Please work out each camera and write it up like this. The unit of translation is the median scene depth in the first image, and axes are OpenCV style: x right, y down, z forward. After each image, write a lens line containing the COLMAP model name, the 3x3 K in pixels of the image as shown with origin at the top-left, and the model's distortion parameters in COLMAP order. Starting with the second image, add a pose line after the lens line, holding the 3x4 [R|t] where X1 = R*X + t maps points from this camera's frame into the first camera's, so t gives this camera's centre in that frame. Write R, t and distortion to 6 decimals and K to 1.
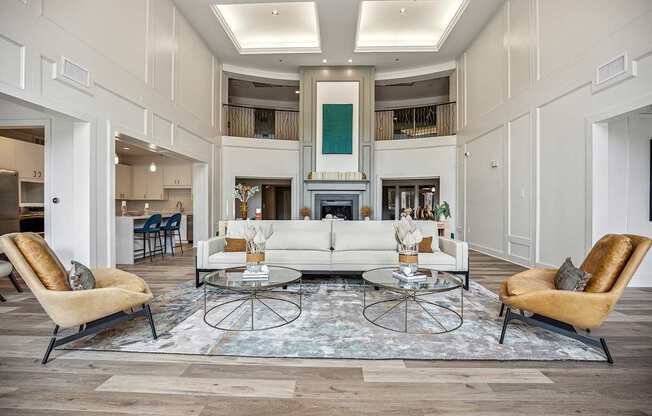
lens RADIAL K [[300.4, 0, 323.3], [0, 300.4, 208.9], [0, 0, 1]] dist [-0.007006, -0.000072]
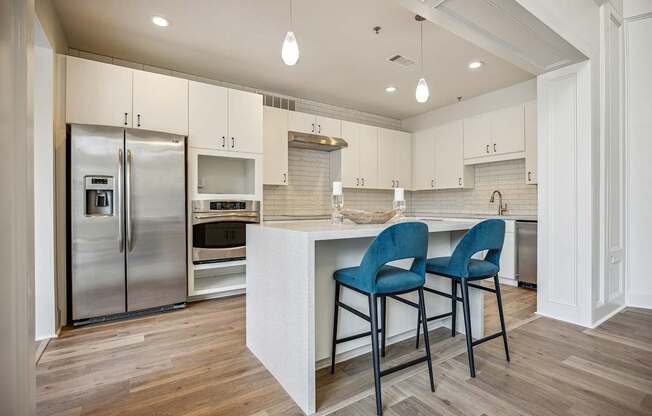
lens RADIAL K [[300.4, 0, 324.0], [0, 300.4, 209.1], [0, 0, 1]] dist [-0.007006, -0.000072]
pose [[0.566587, 0.001242, -0.824001, -0.353312], [0.000855, 0.999997, 0.002095, 0.006046], [0.824001, -0.001892, 0.566585, 0.731920]]
